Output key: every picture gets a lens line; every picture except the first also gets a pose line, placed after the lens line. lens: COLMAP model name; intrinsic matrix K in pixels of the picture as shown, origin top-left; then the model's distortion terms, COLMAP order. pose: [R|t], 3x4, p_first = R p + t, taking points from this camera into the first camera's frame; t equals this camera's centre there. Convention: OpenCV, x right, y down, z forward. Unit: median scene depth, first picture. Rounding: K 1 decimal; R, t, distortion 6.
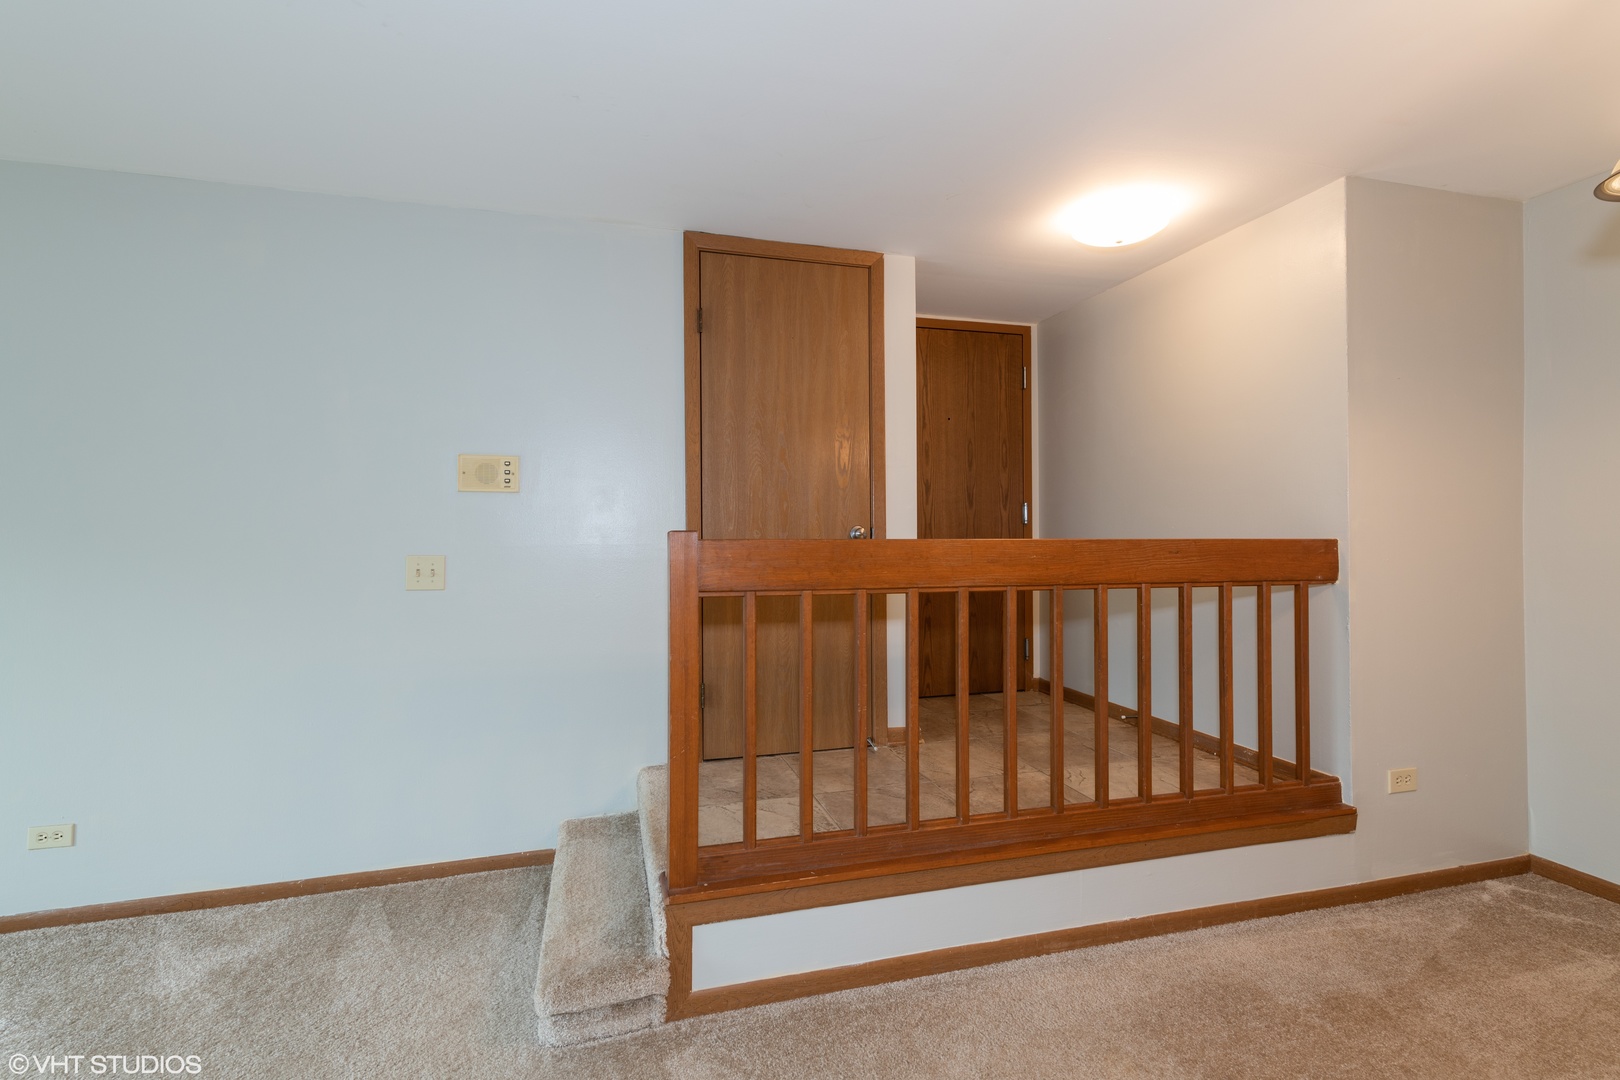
lens RADIAL K [[732.3, 0, 806.2], [0, 732.3, 516.7], [0, 0, 1]] dist [0.011981, -0.001745]
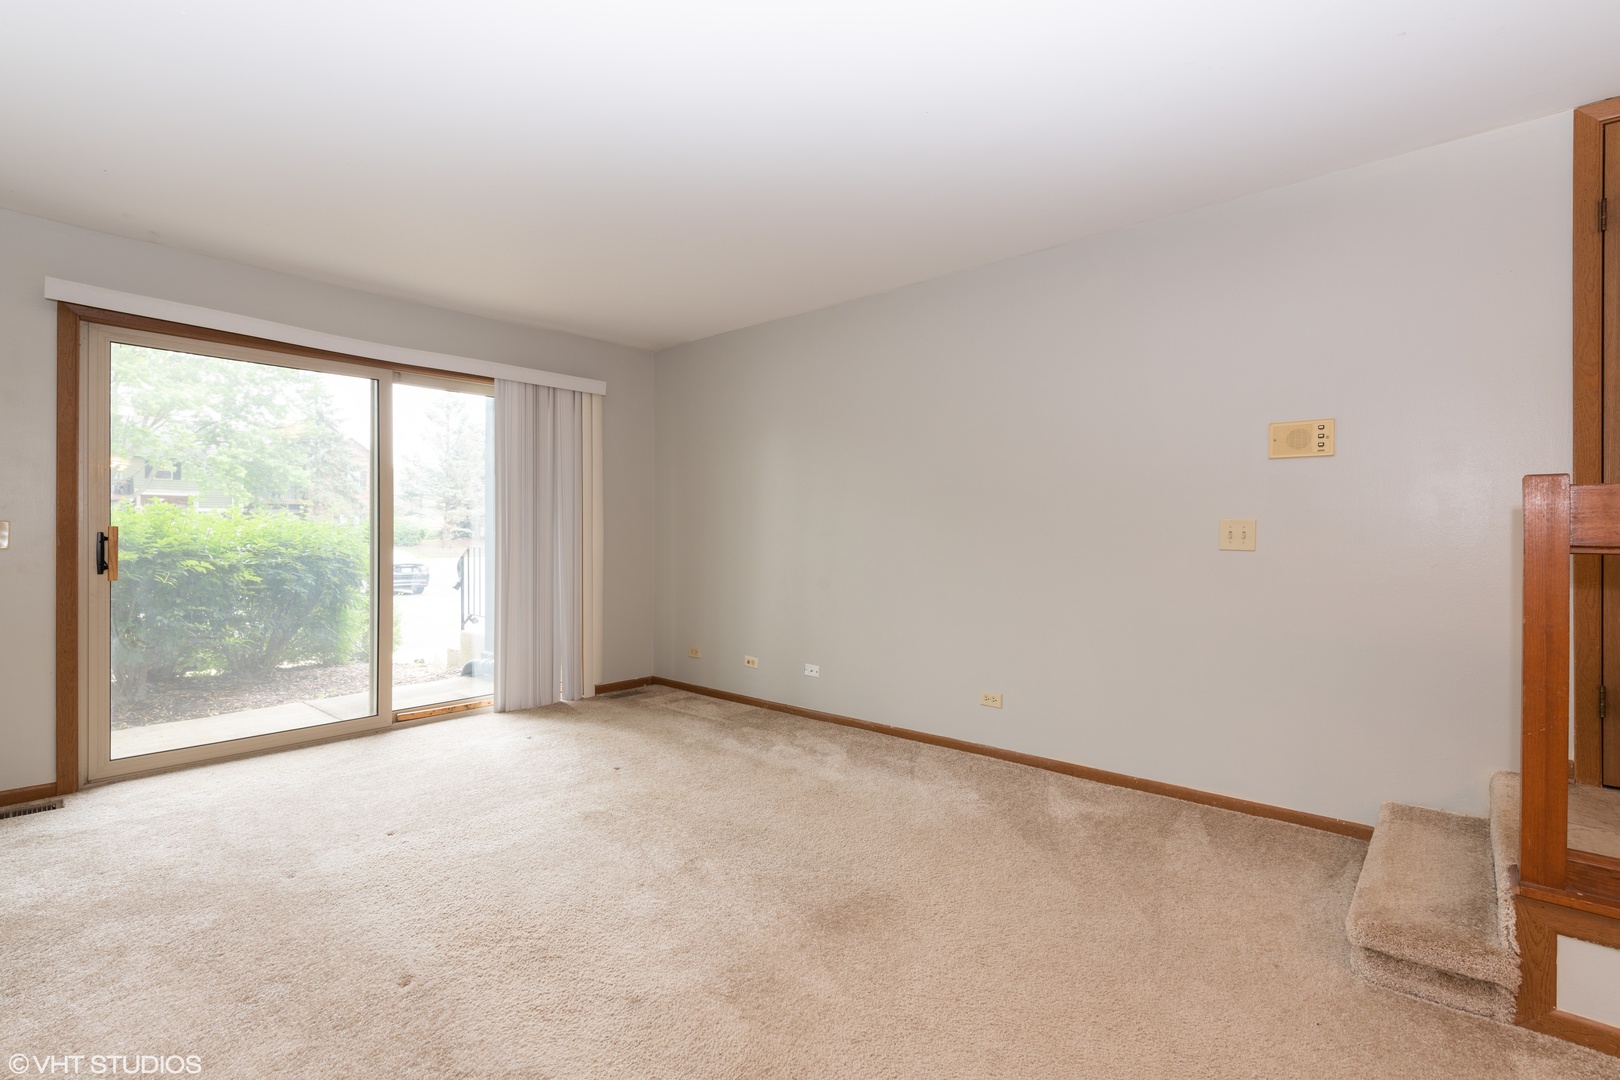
lens RADIAL K [[759.4, 0, 809.0], [0, 759.4, 534.3], [0, 0, 1]] dist [0.006080, 0.000142]
pose [[0.551002, 0.012444, -0.834411, 0.082624], [0.010191, 0.999714, 0.021639, 0.048668], [0.834442, -0.020427, 0.550717, -0.169930]]
